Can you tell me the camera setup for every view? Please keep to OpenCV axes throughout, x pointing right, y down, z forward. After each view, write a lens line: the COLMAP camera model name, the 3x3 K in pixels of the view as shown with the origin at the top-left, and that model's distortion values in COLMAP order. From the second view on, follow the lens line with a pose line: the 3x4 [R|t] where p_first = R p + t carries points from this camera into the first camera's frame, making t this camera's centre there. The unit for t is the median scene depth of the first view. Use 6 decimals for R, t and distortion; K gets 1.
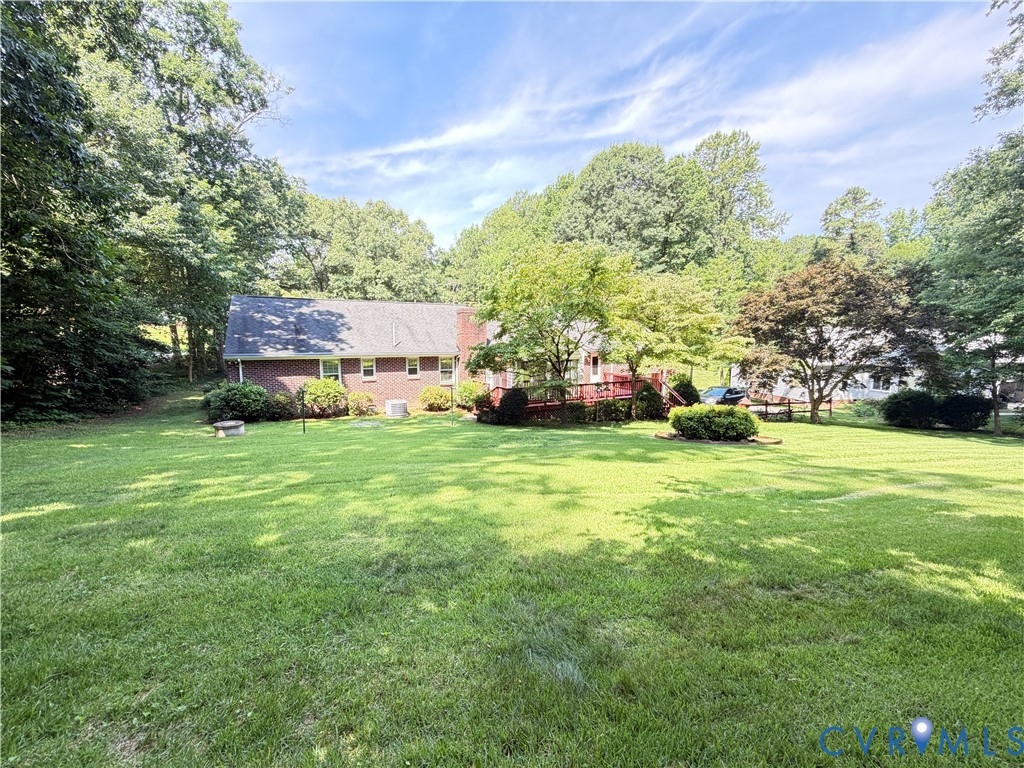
lens RADIAL K [[407.2, 0, 500.8], [0, 407.2, 383.5], [0, 0, 1]] dist [-0.003805, 0.000668]
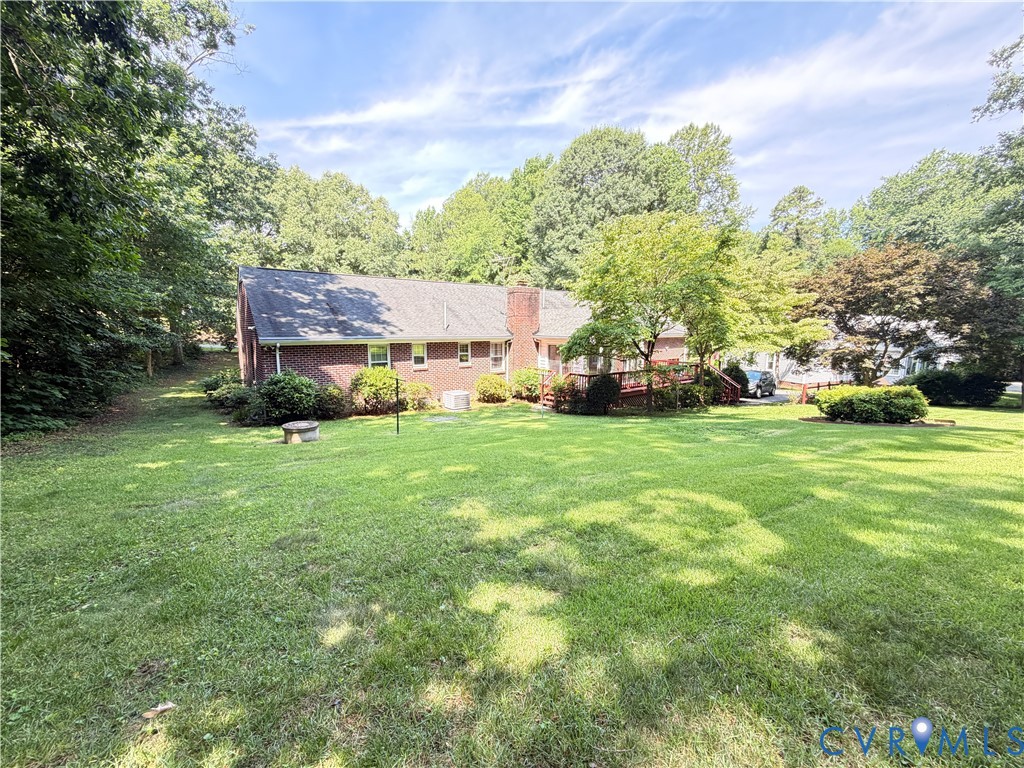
lens RADIAL K [[407.2, 0, 502.1], [0, 407.2, 391.9], [0, 0, 1]] dist [-0.003805, 0.000668]
pose [[0.986948, -0.024073, 0.159232, -0.108033], [0.017190, 0.998863, 0.044467, 0.001913], [-0.160121, -0.041150, 0.986239, 0.042131]]
